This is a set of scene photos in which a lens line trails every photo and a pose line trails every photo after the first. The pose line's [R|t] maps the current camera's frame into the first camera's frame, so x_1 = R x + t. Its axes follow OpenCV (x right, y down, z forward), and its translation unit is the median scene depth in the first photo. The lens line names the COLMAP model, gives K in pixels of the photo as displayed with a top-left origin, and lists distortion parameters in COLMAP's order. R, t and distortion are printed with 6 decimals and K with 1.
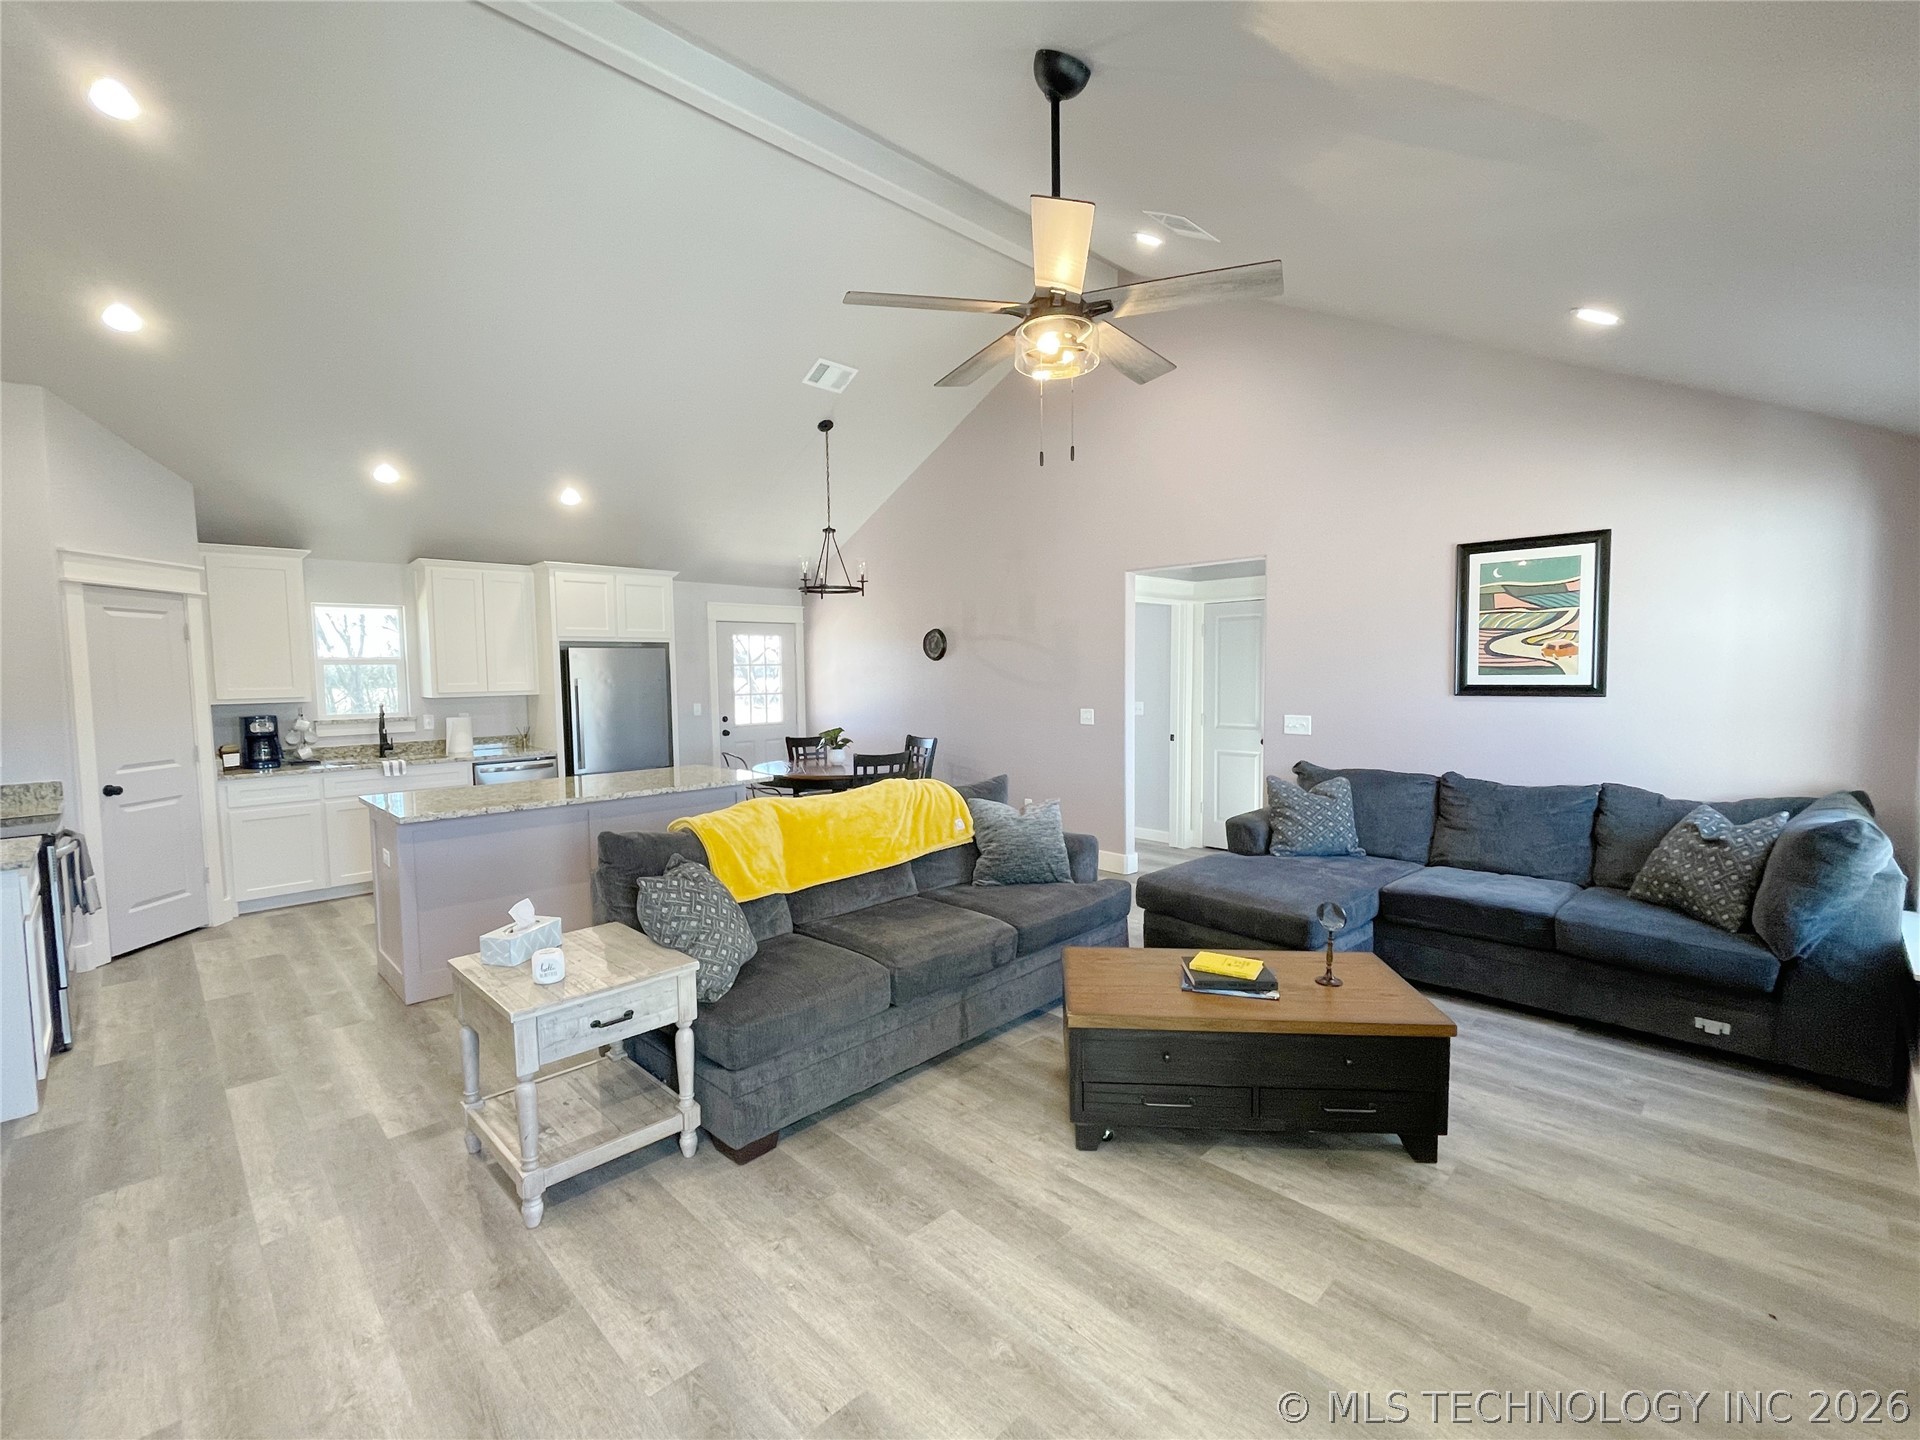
lens RADIAL K [[844.2, 0, 959.9], [0, 844.2, 716.4], [0, 0, 1]] dist [-0.001913, -0.001042]
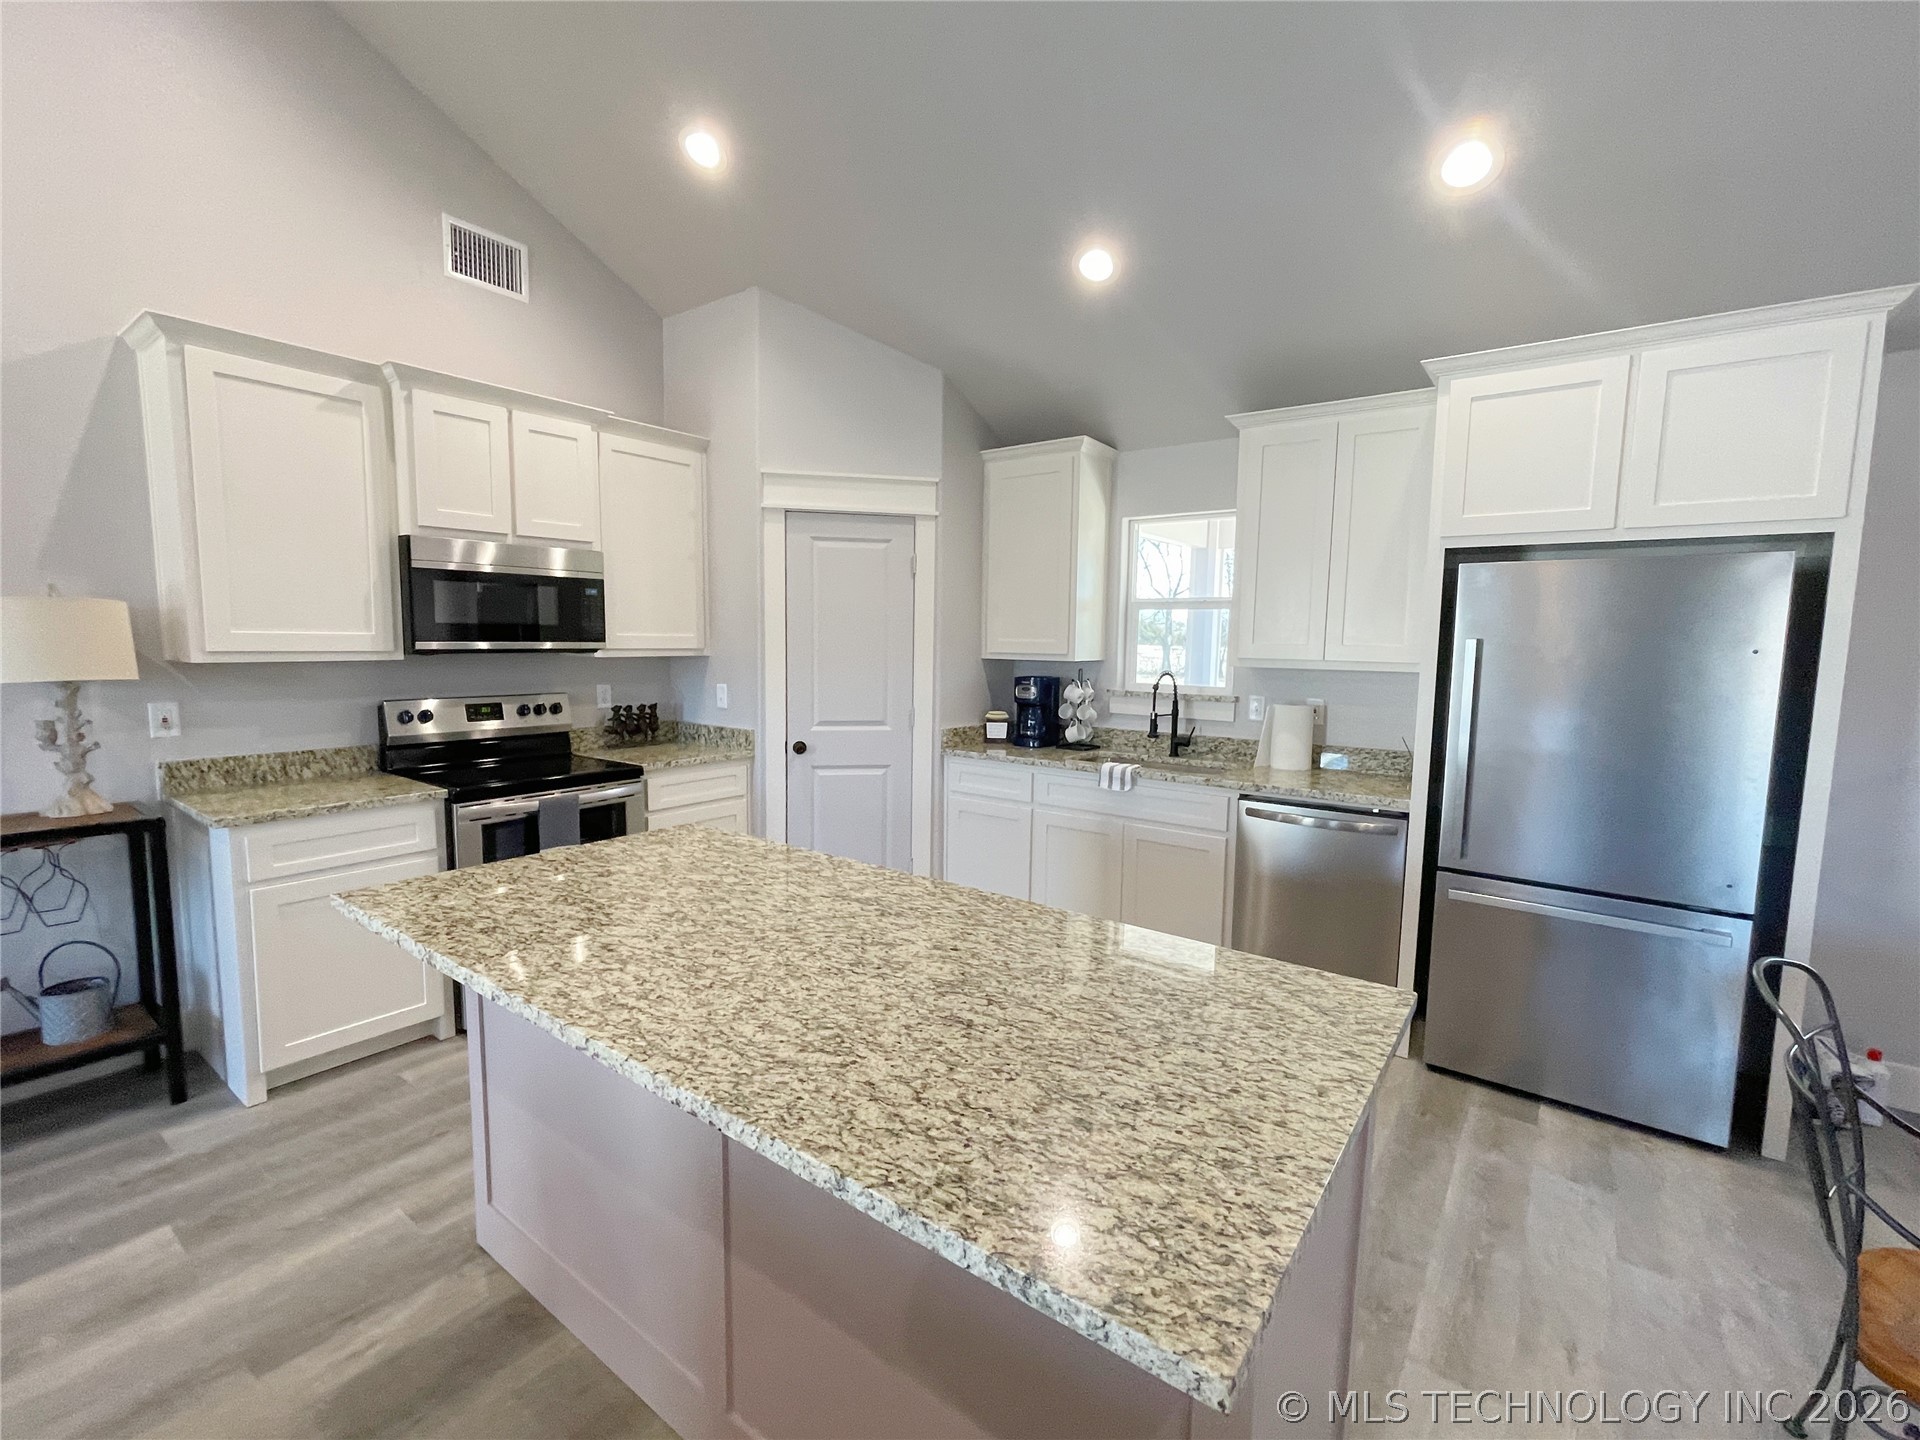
lens RADIAL K [[844.2, 0, 956.3], [0, 844.2, 722.5], [0, 0, 1]] dist [-0.001913, -0.001042]
pose [[0.144113, 0.115160, -0.982837, -0.095732], [-0.073720, 0.991695, 0.105389, -0.033712], [0.986811, 0.057267, 0.151406, 0.801044]]
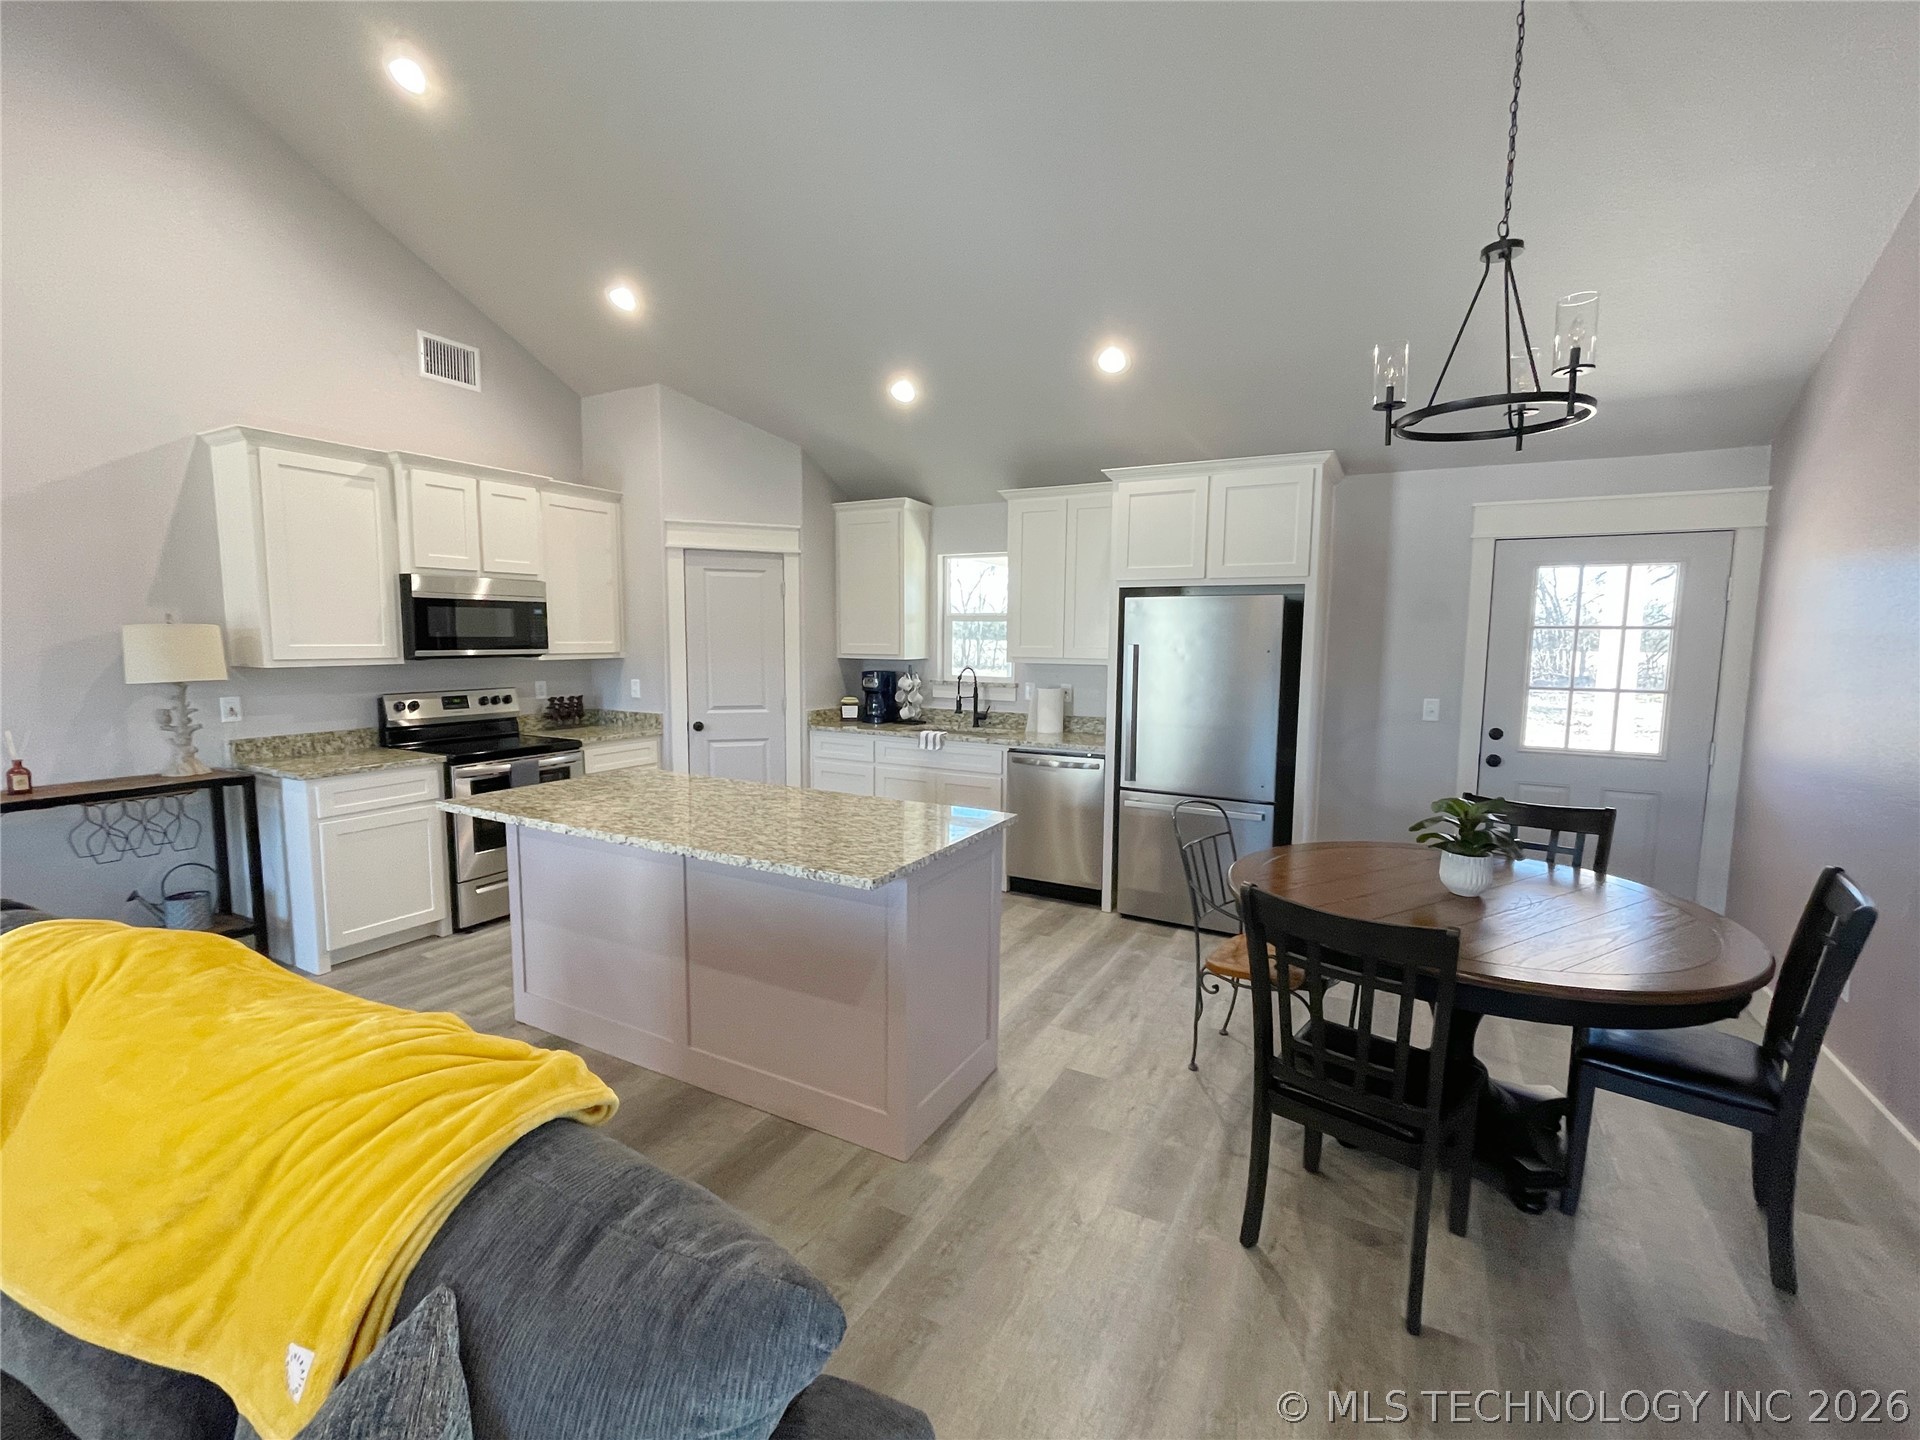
lens RADIAL K [[844.2, 0, 959.0], [0, 844.2, 722.7], [0, 0, 1]] dist [-0.001913, -0.001042]
pose [[0.284114, 0.115702, -0.951784, 0.163161], [-0.068266, 0.992614, 0.100287, -0.046646], [0.956357, 0.036481, 0.289914, 0.785011]]
